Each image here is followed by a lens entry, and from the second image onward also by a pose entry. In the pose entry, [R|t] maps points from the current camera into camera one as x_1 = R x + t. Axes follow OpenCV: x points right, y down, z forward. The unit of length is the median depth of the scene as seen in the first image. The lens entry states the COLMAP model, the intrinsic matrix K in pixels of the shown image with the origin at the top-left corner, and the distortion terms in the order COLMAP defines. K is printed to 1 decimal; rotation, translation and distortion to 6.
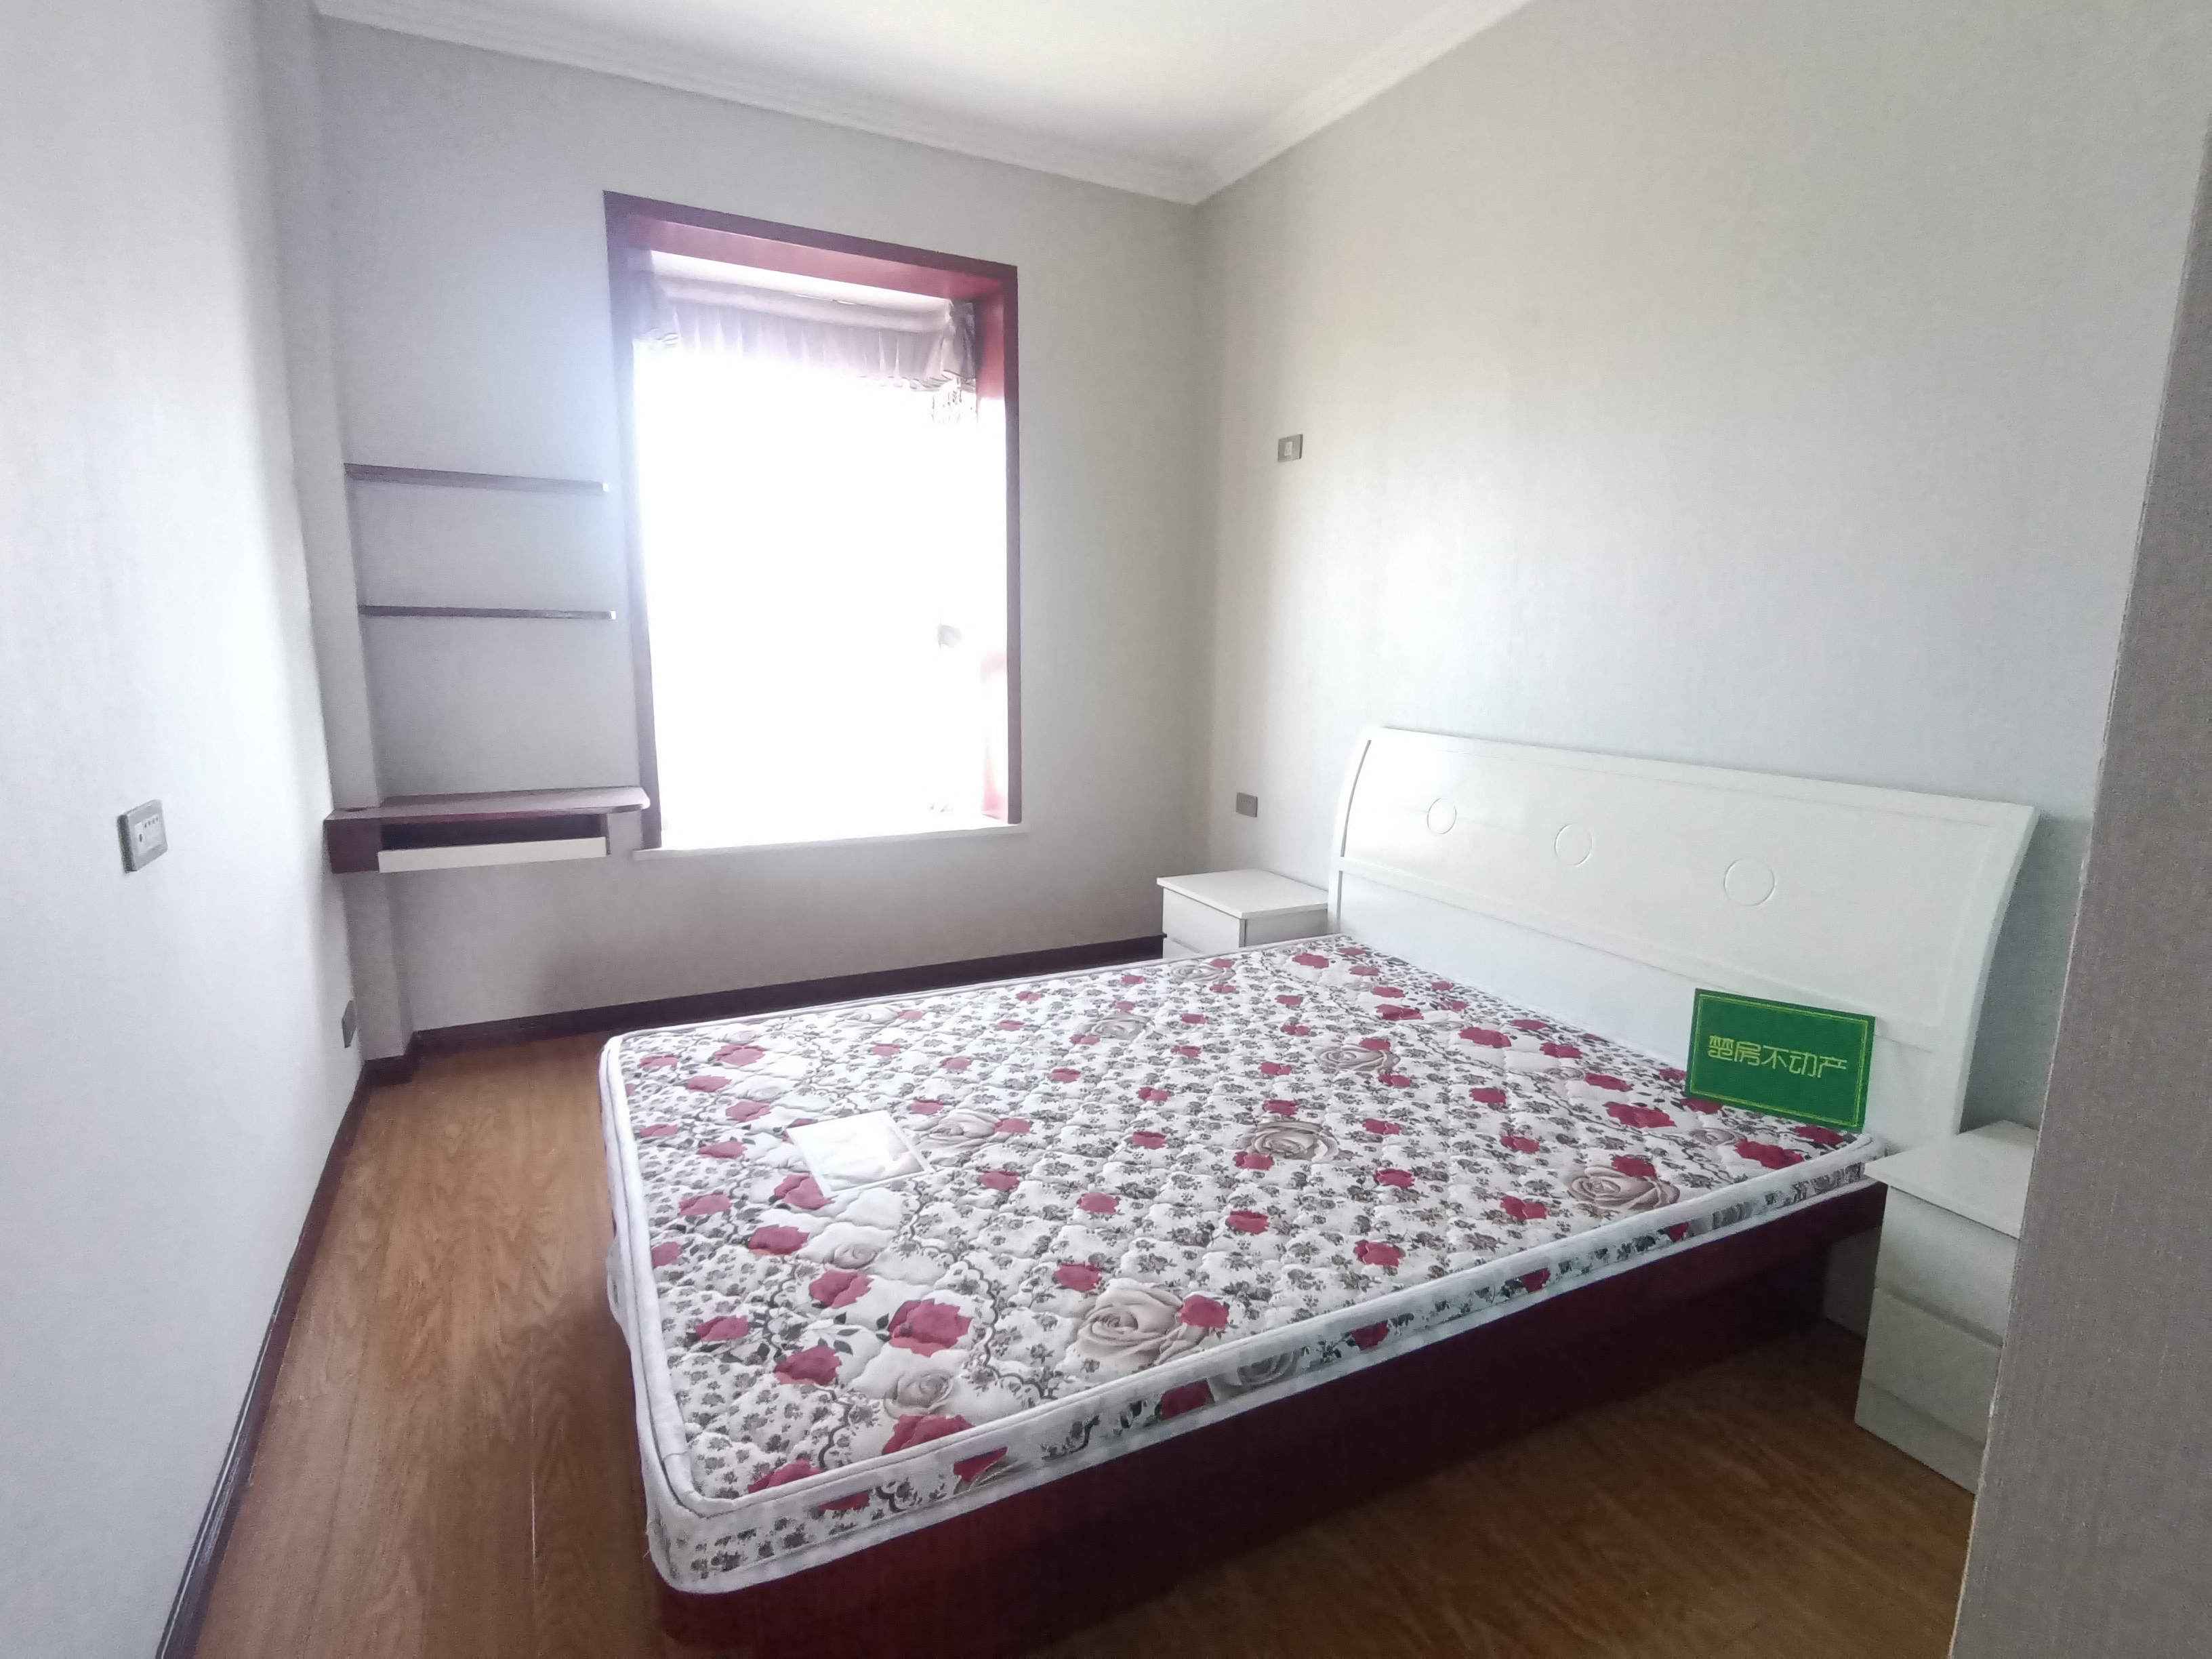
lens RADIAL K [[1092.5, 0, 1103.1], [0, 1092.5, 832.4], [0, 0, 1]] dist [0.002461, -0.008911]
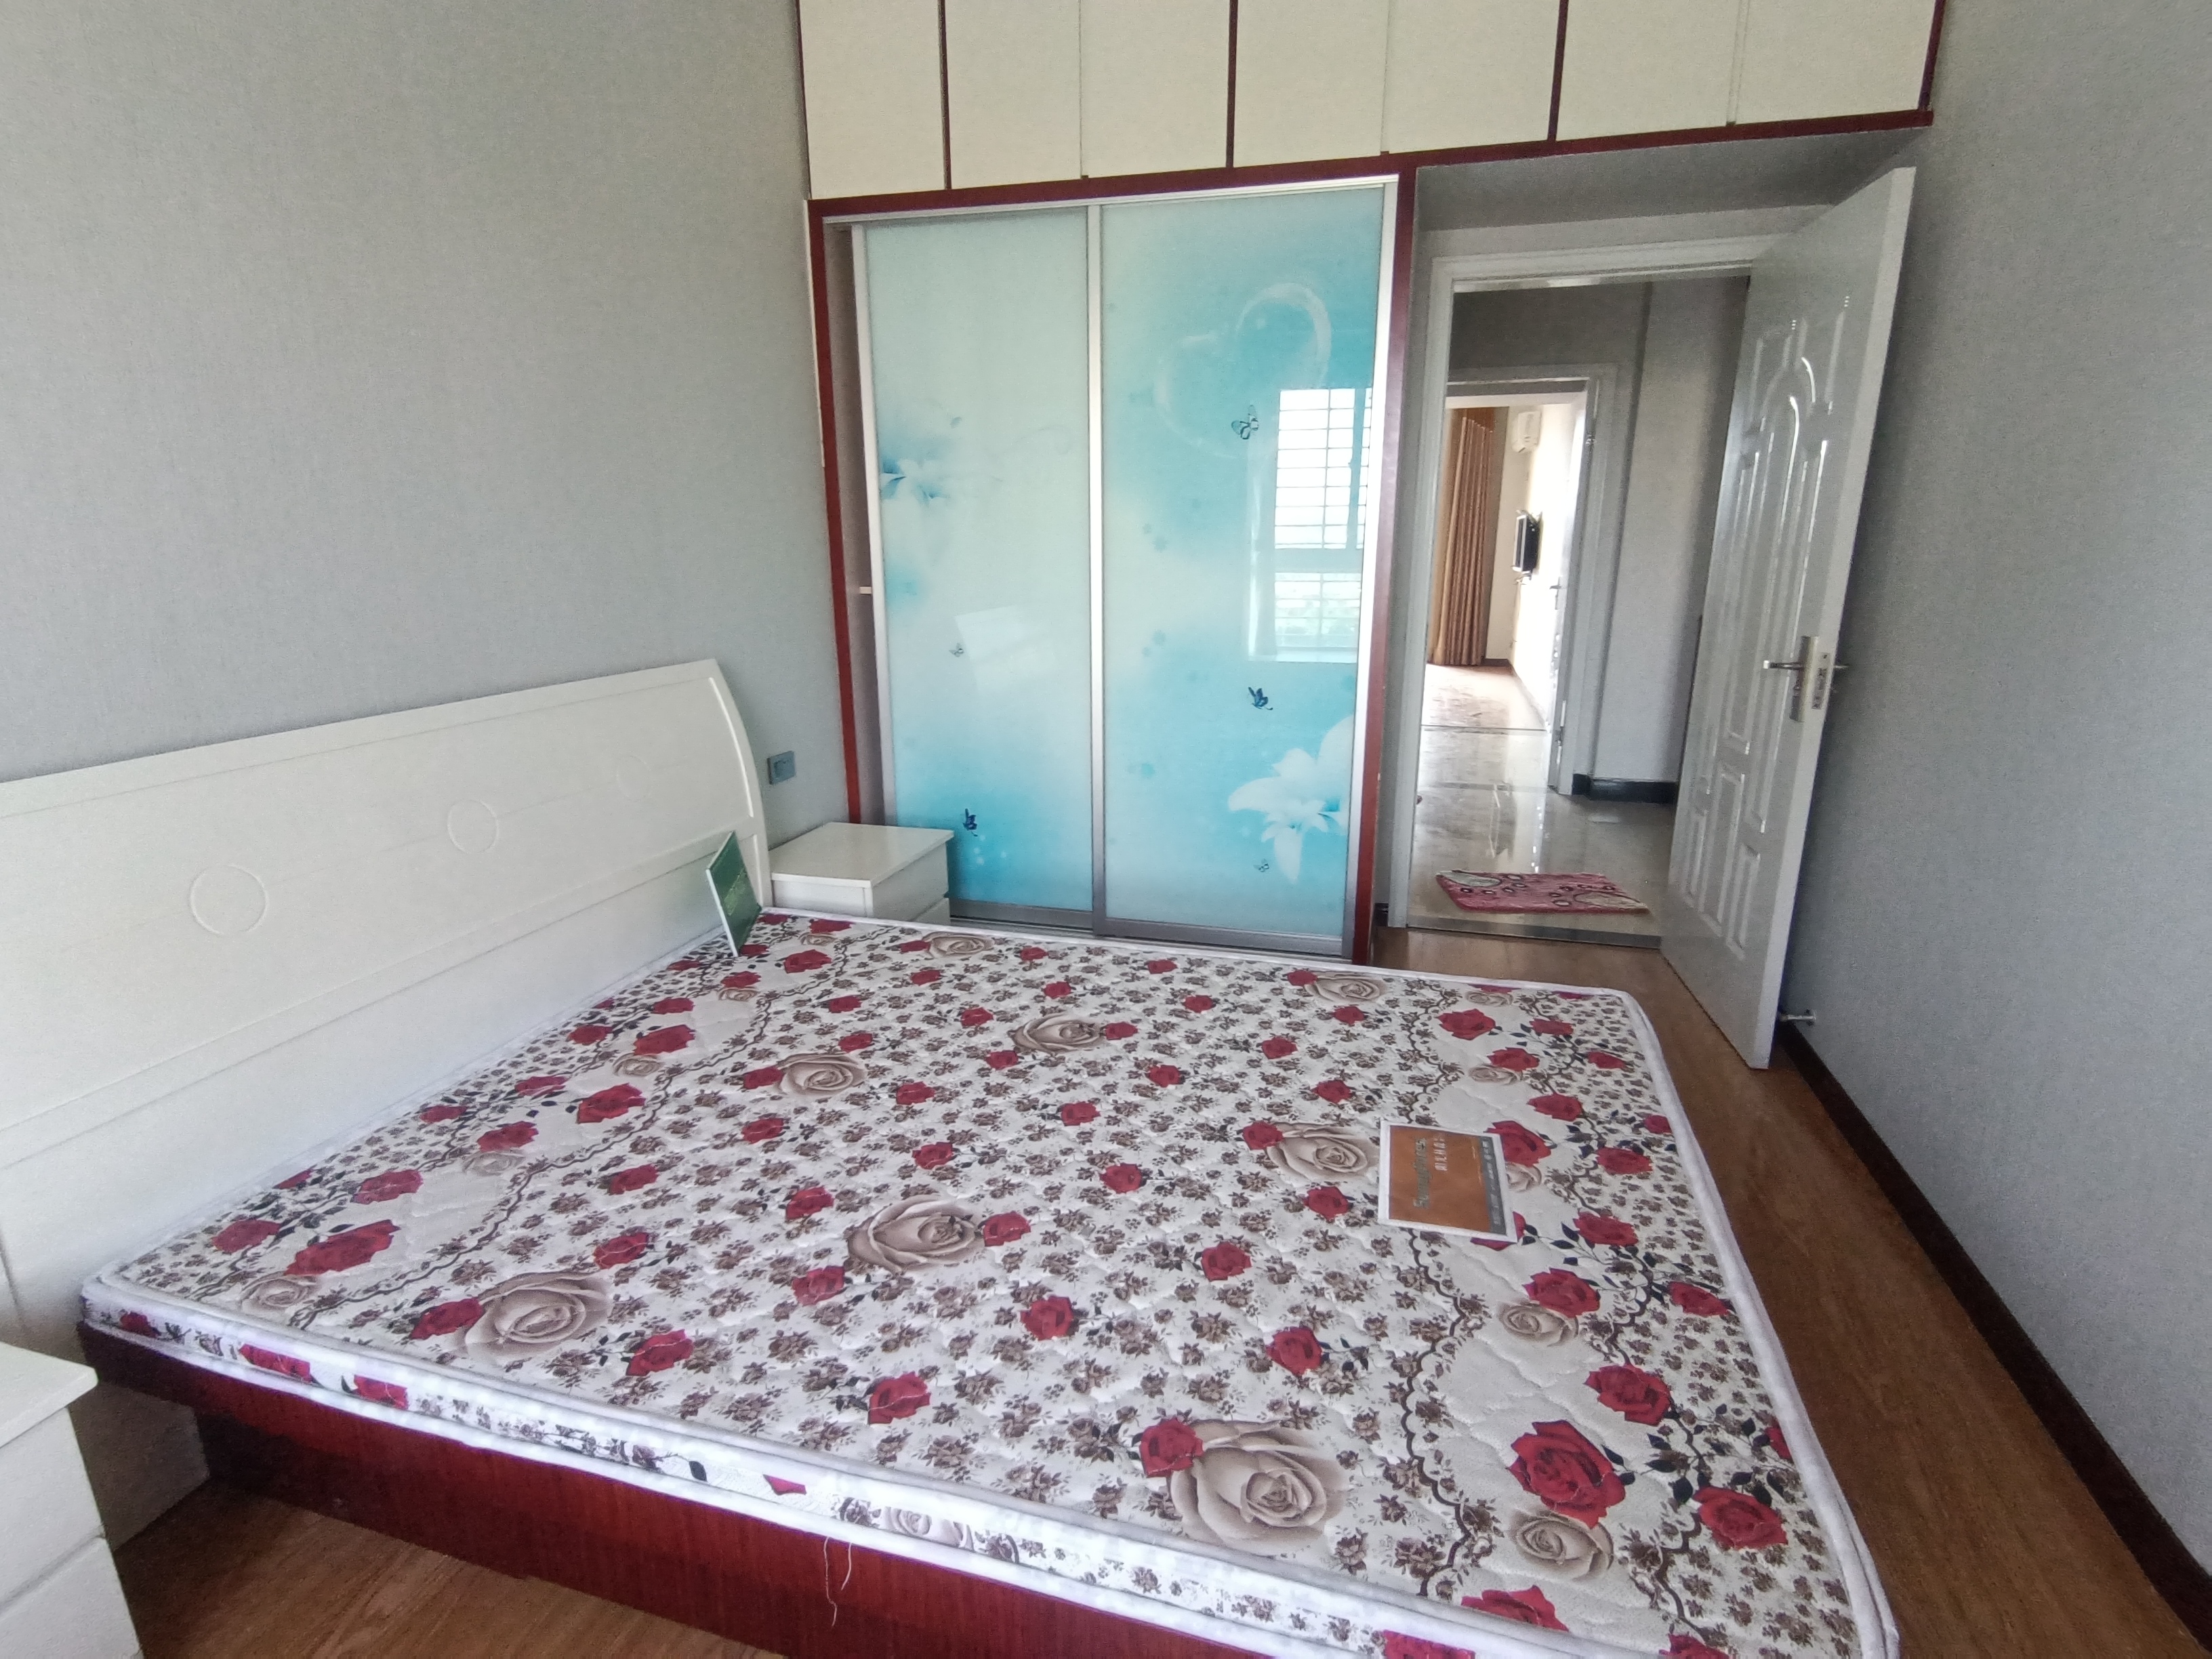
lens RADIAL K [[1092.5, 0, 1107.8], [0, 1092.5, 822.9], [0, 0, 1]] dist [0.002461, -0.008911]
pose [[-0.734782, -0.187272, 0.651939, -0.498798], [0.110432, 0.915281, 0.387383, -0.303834], [-0.669253, 0.356637, -0.651851, 1.513080]]
